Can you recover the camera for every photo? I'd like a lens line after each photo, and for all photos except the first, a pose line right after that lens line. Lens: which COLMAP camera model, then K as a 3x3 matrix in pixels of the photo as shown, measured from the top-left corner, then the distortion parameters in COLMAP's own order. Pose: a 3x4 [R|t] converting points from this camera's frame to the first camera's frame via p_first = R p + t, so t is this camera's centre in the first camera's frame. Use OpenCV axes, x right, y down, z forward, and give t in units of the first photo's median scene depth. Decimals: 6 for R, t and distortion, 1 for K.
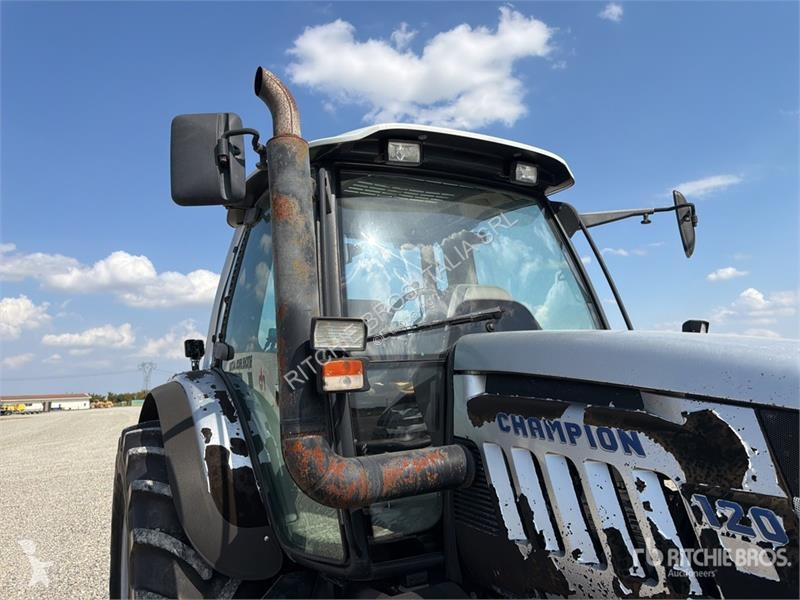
lens RADIAL K [[570.6, 0, 400.0], [0, 570.6, 300.0], [0, 0, 1]] dist [-0.000932, -0.010235]
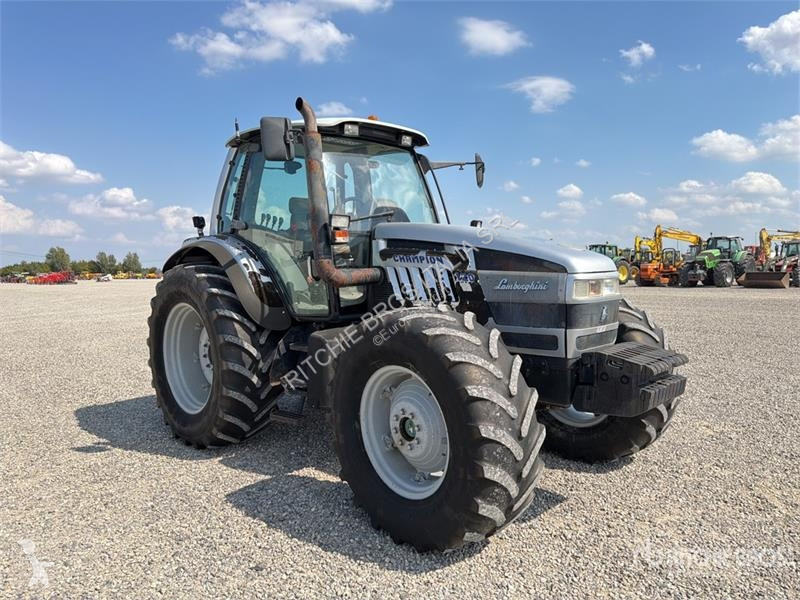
lens RADIAL K [[568.0, 0, 395.9], [0, 568.0, 305.1], [0, 0, 1]] dist [0.094533, -0.154171]
pose [[0.966310, 0.005388, 0.257324, -0.423205], [-0.059074, 0.977733, 0.201365, -0.083519], [-0.250509, -0.209782, 0.945112, -1.304745]]
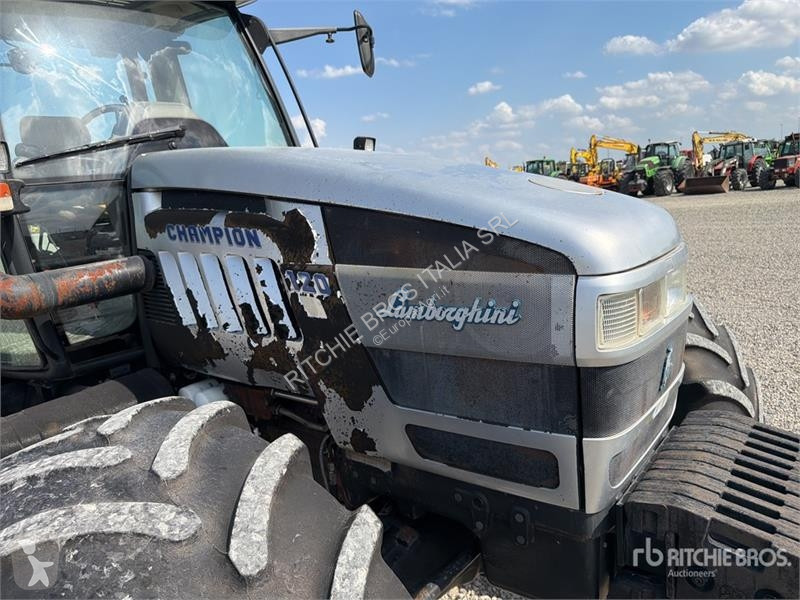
lens RADIAL K [[562.4, 0, 414.1], [0, 562.4, 303.6], [0, 0, 1]] dist [0.077387, -0.153959]
pose [[0.921593, -0.122146, 0.368438, 0.169734], [-0.001766, 0.947868, 0.318657, -0.012109], [-0.388154, -0.294323, 0.873333, -0.202832]]
